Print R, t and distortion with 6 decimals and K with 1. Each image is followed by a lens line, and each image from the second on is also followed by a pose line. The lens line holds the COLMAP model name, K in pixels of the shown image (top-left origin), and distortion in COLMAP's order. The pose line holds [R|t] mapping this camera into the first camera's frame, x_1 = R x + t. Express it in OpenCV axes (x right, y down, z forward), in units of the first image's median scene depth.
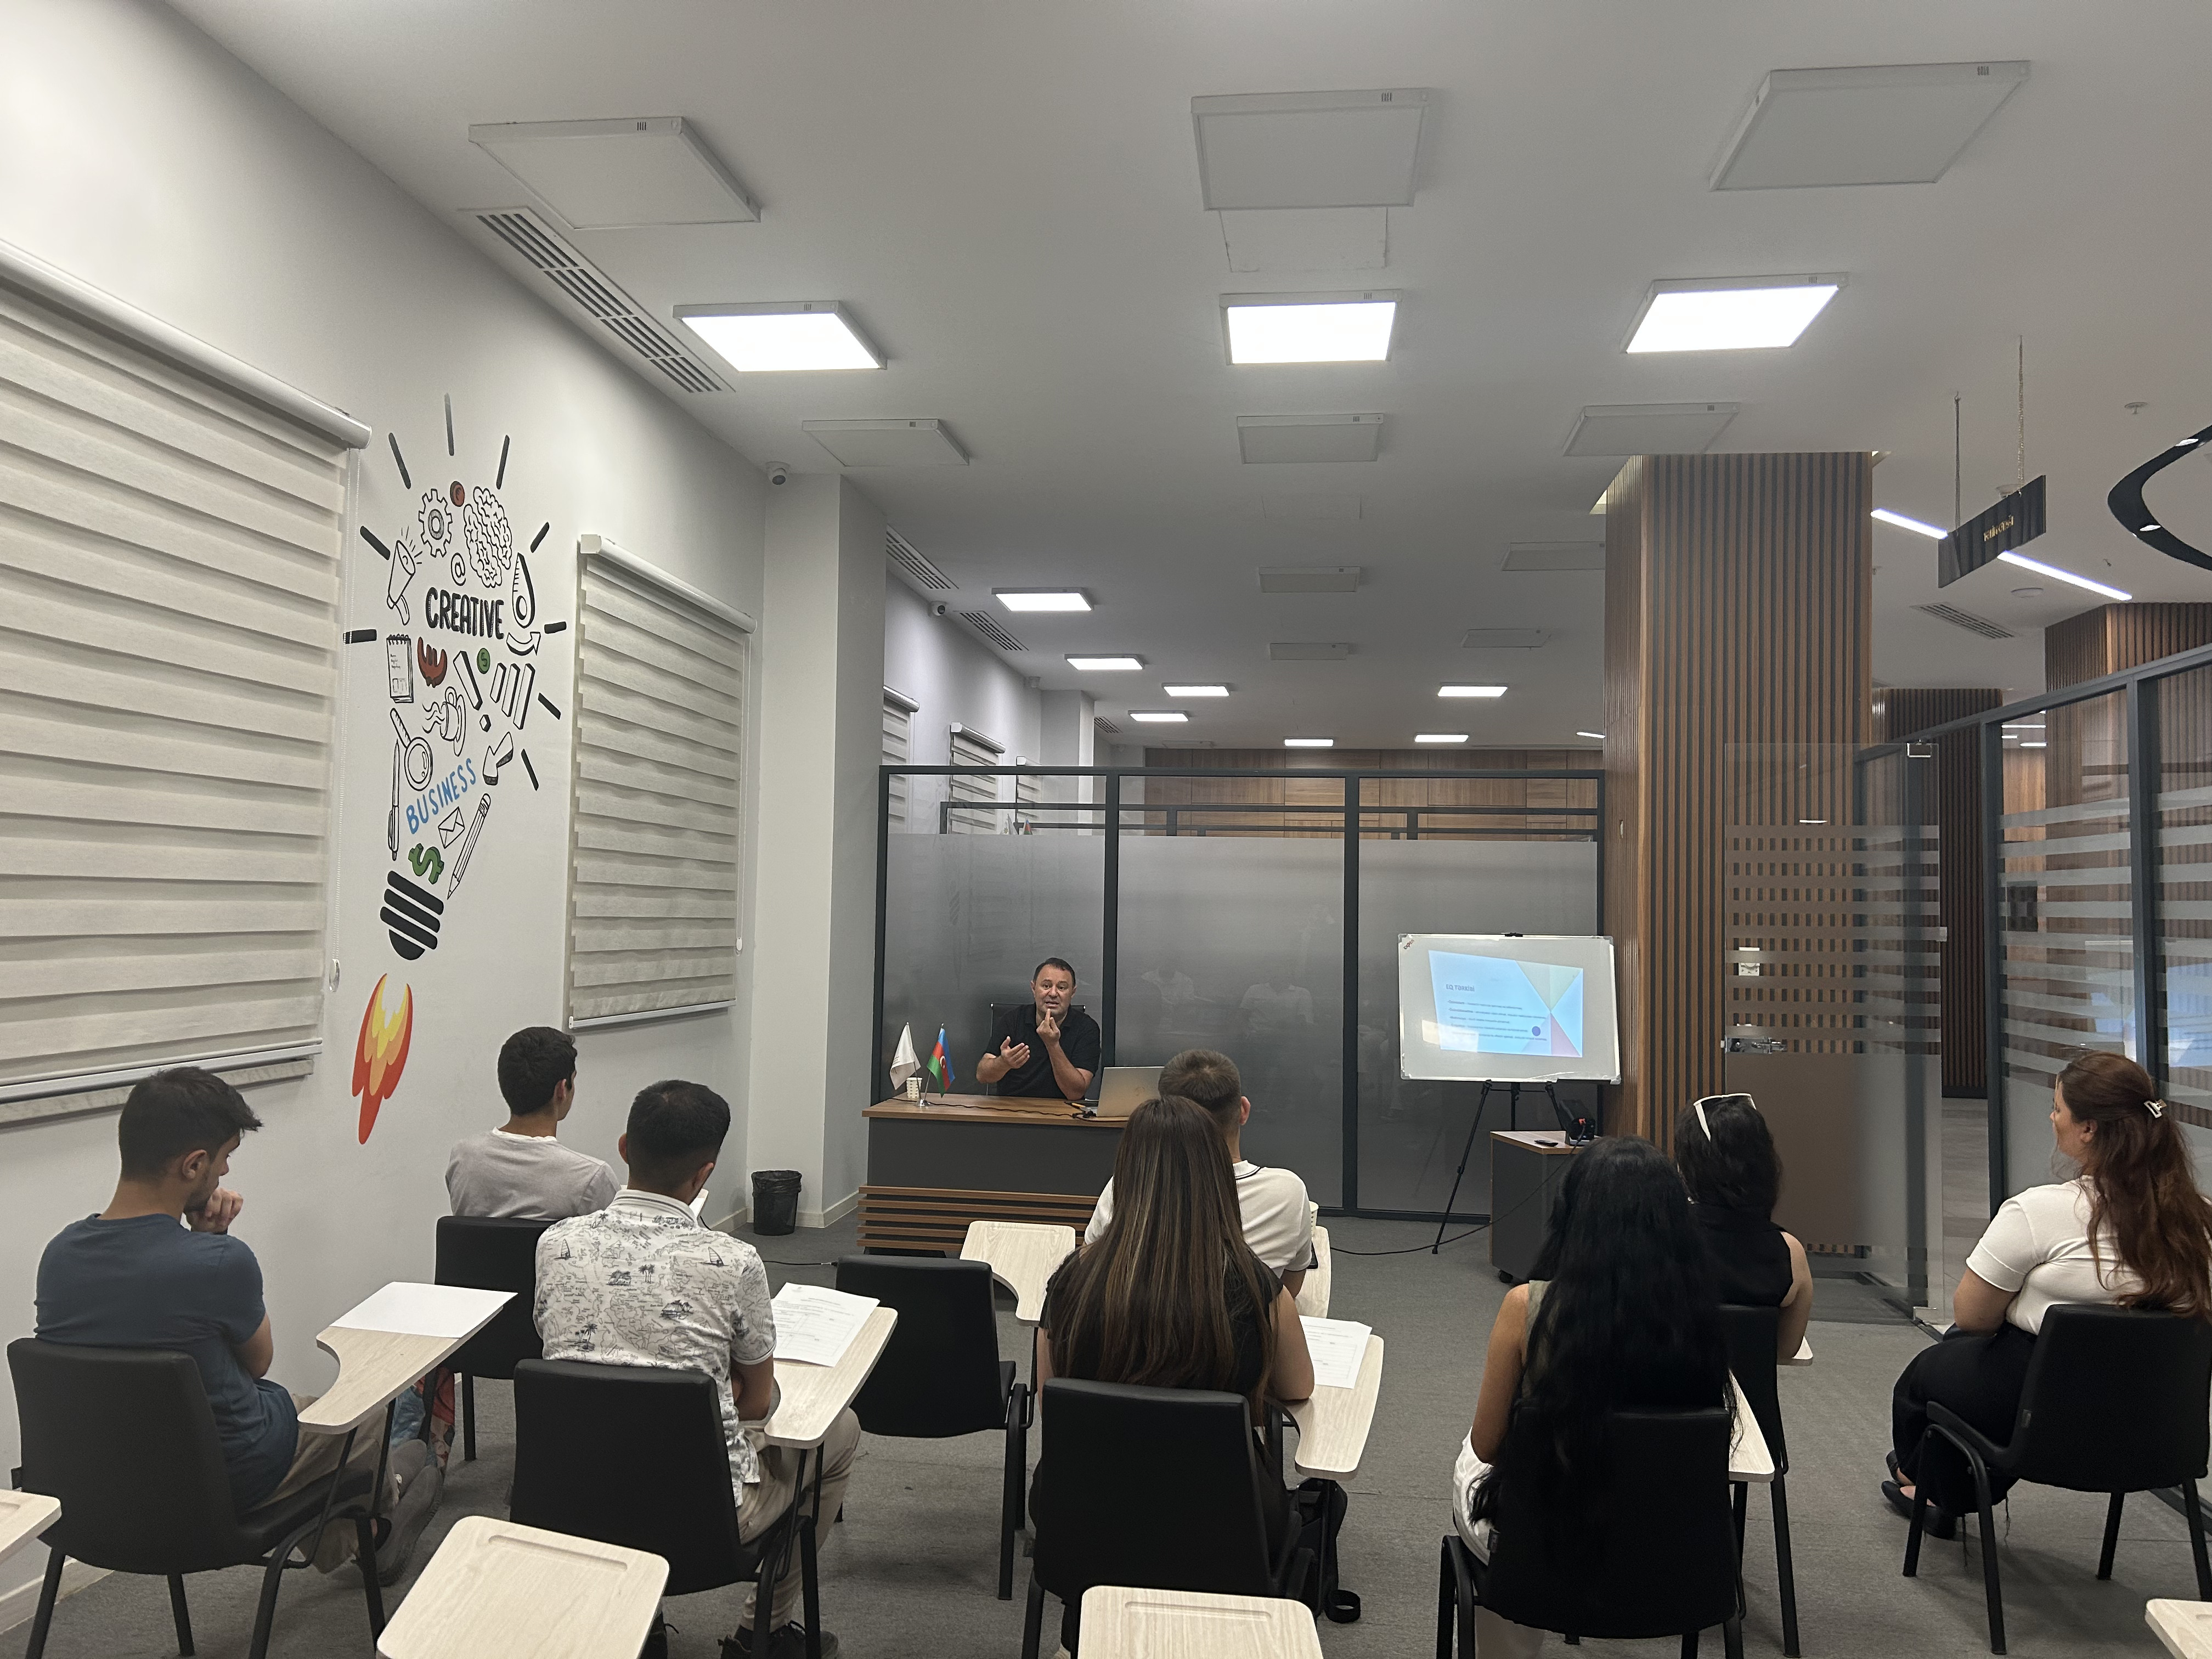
lens RADIAL K [[1633.9, 0, 1106.6], [0, 1633.9, 832.8], [0, 0, 1]] dist [0.054609, -0.040616]
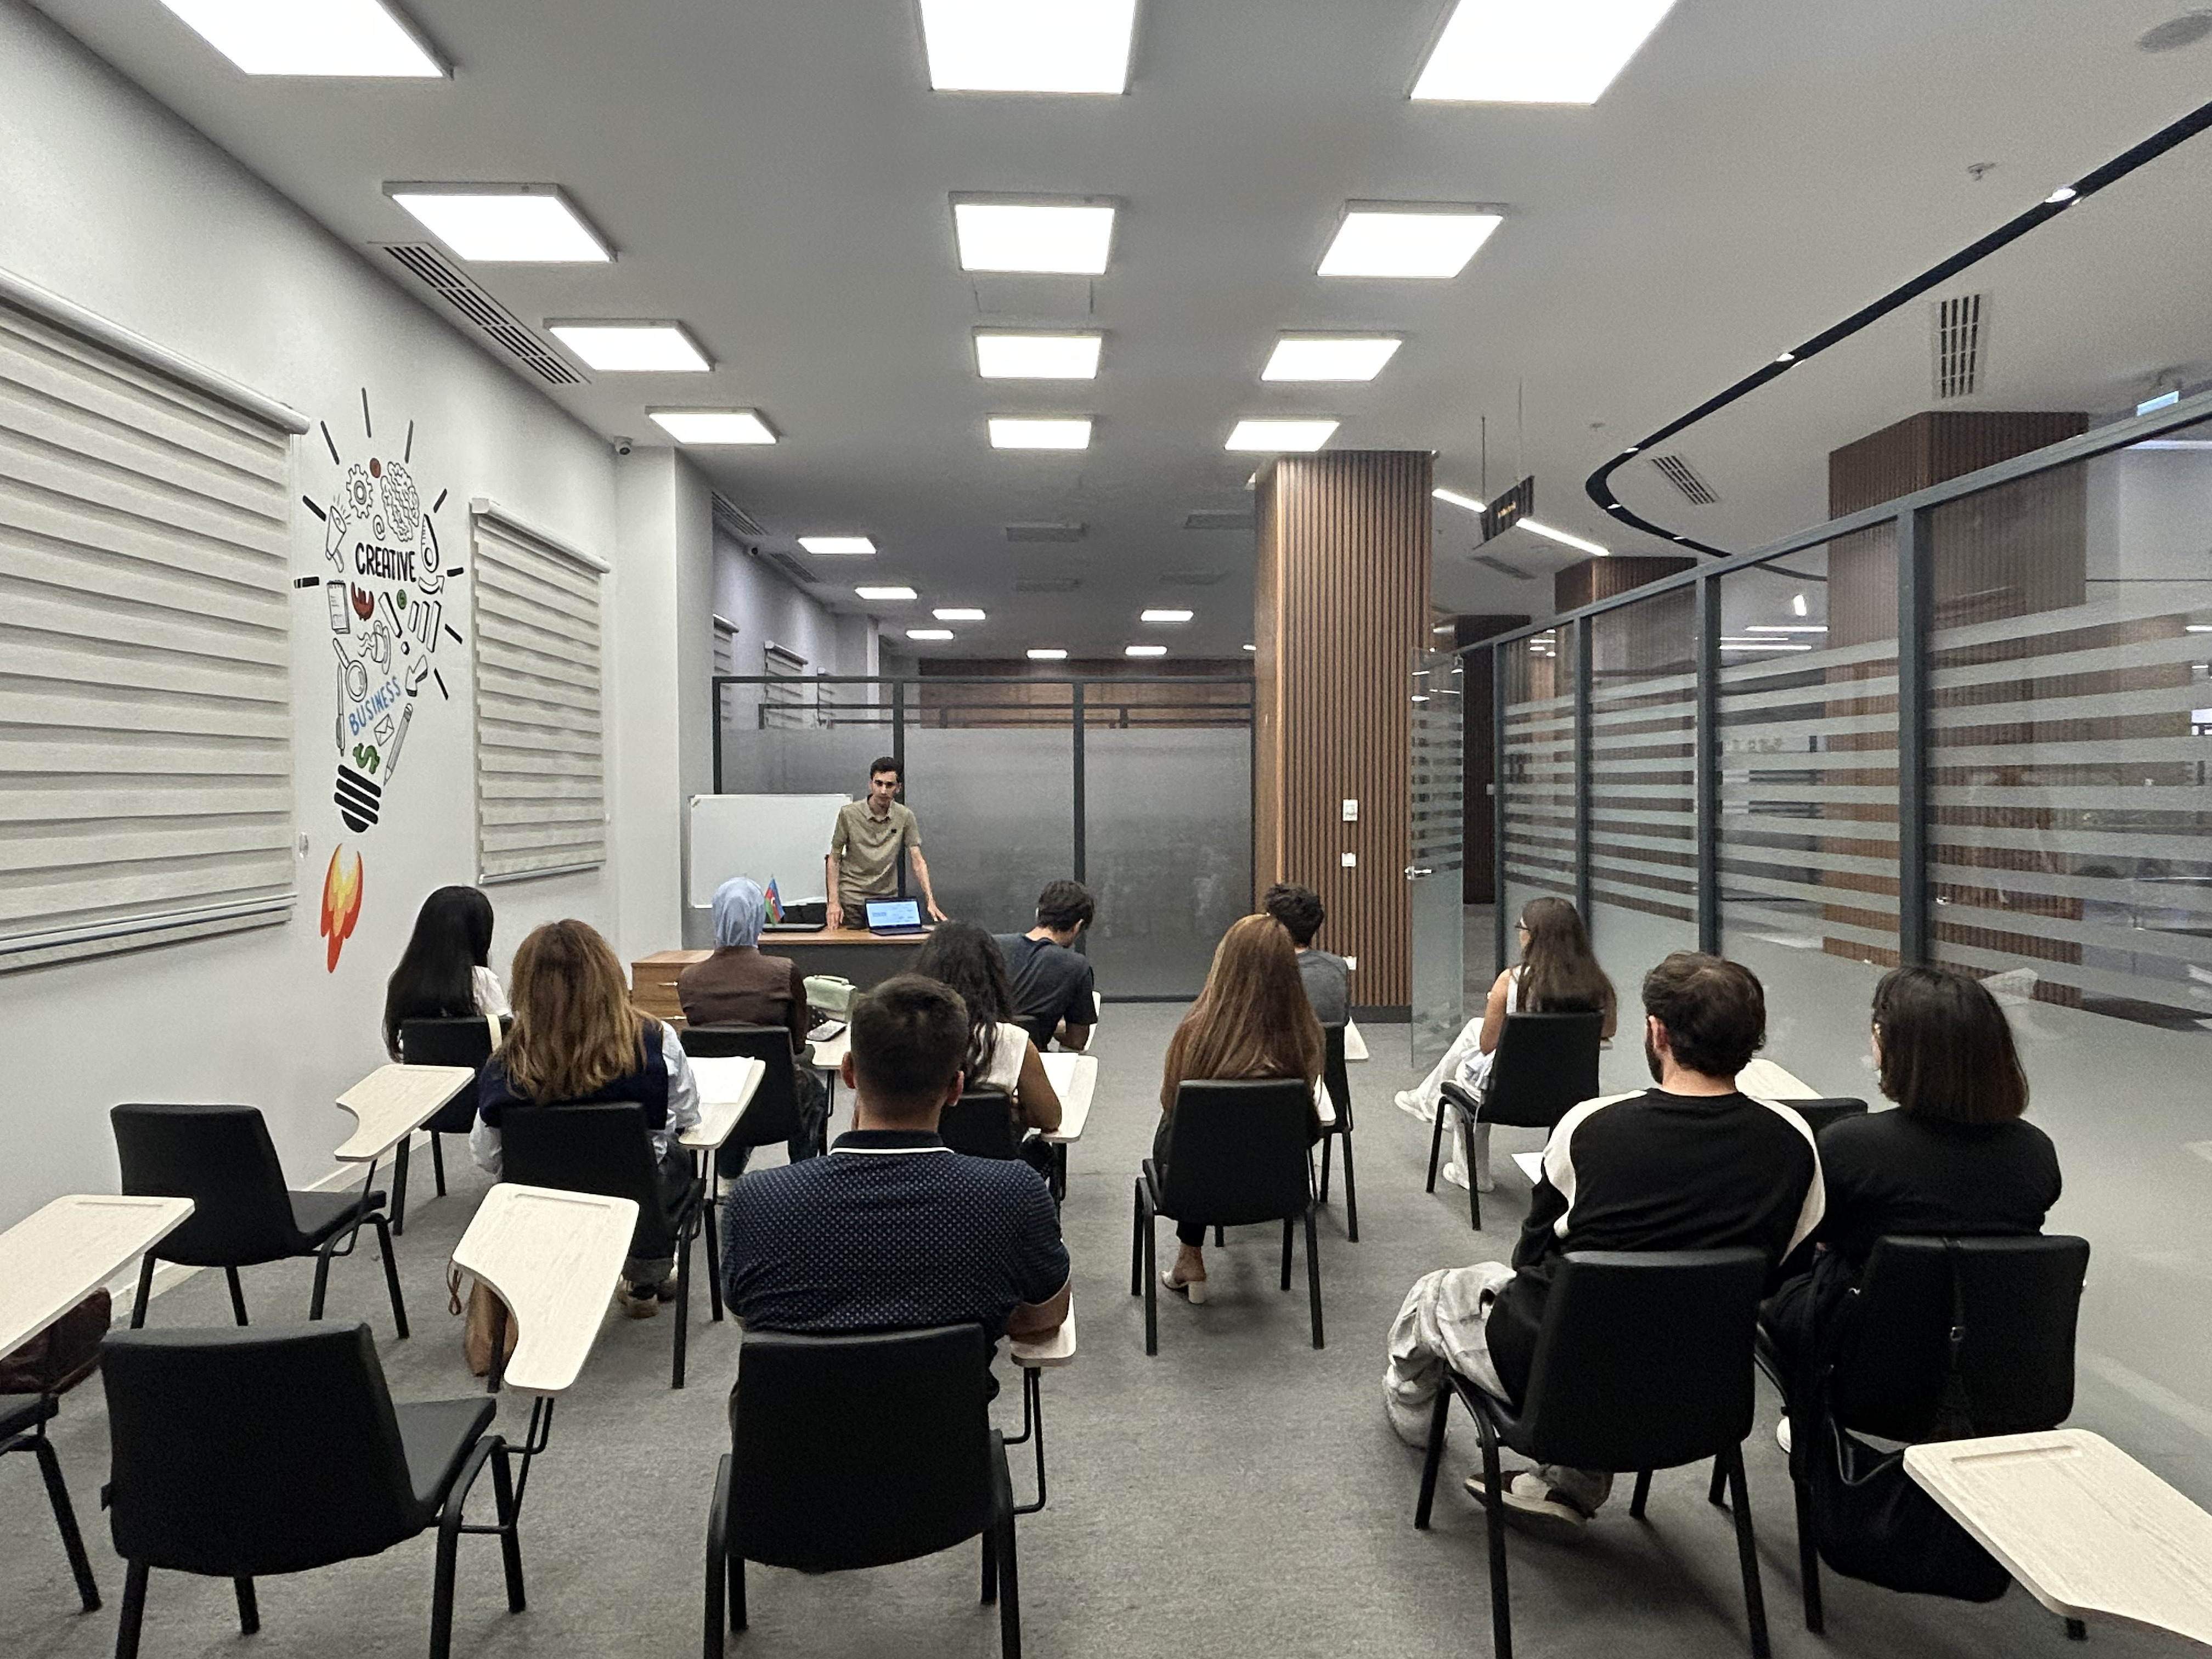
lens RADIAL K [[1292.1, 0, 1106.3], [0, 1292.1, 821.0], [0, 0, 1]] dist [0.013251, -0.013468]
pose [[0.985936, -0.026776, 0.164963, -0.008233], [0.014414, 0.997027, 0.075688, -0.000843], [-0.166499, -0.072246, 0.983391, -0.089637]]
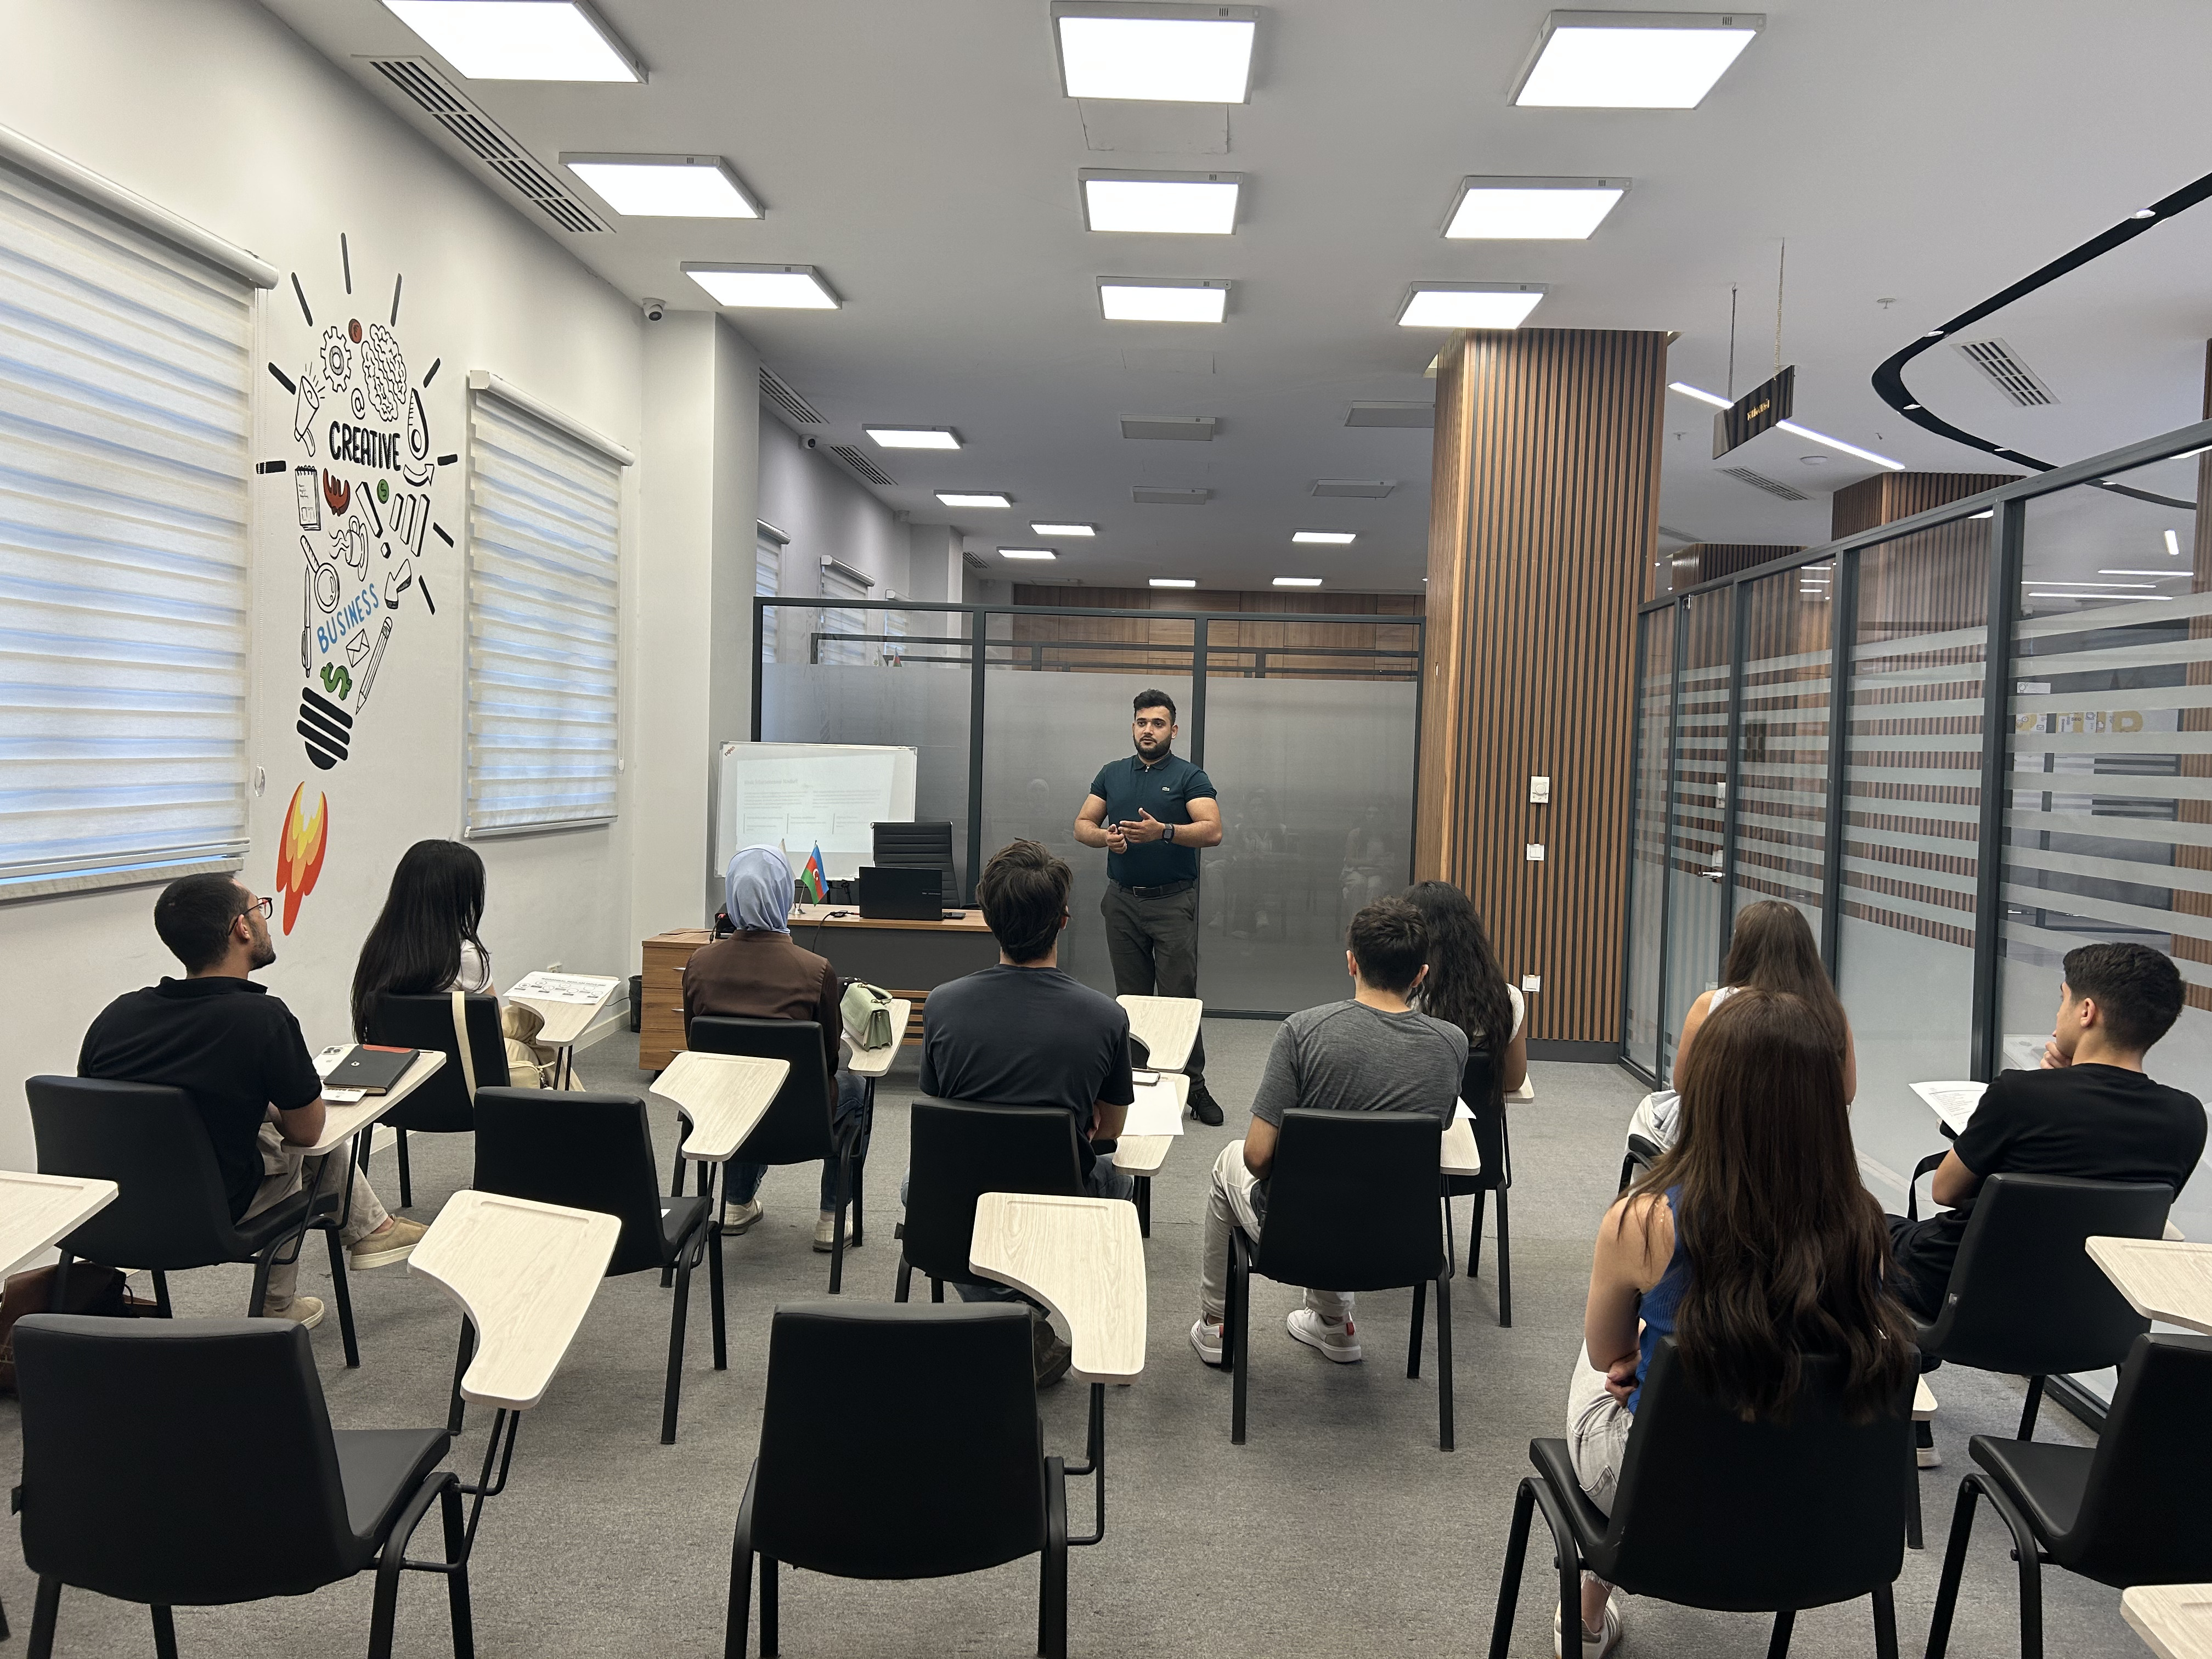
lens RADIAL K [[1633.9, 0, 1122.5], [0, 1633.9, 814.6], [0, 0, 1]] dist [0.054609, -0.040616]
pose [[0.995890, 0.009423, 0.090085, 0.003296], [-0.017368, 0.995984, 0.087825, 0.001621], [-0.088895, -0.089029, 0.992054, -0.112454]]
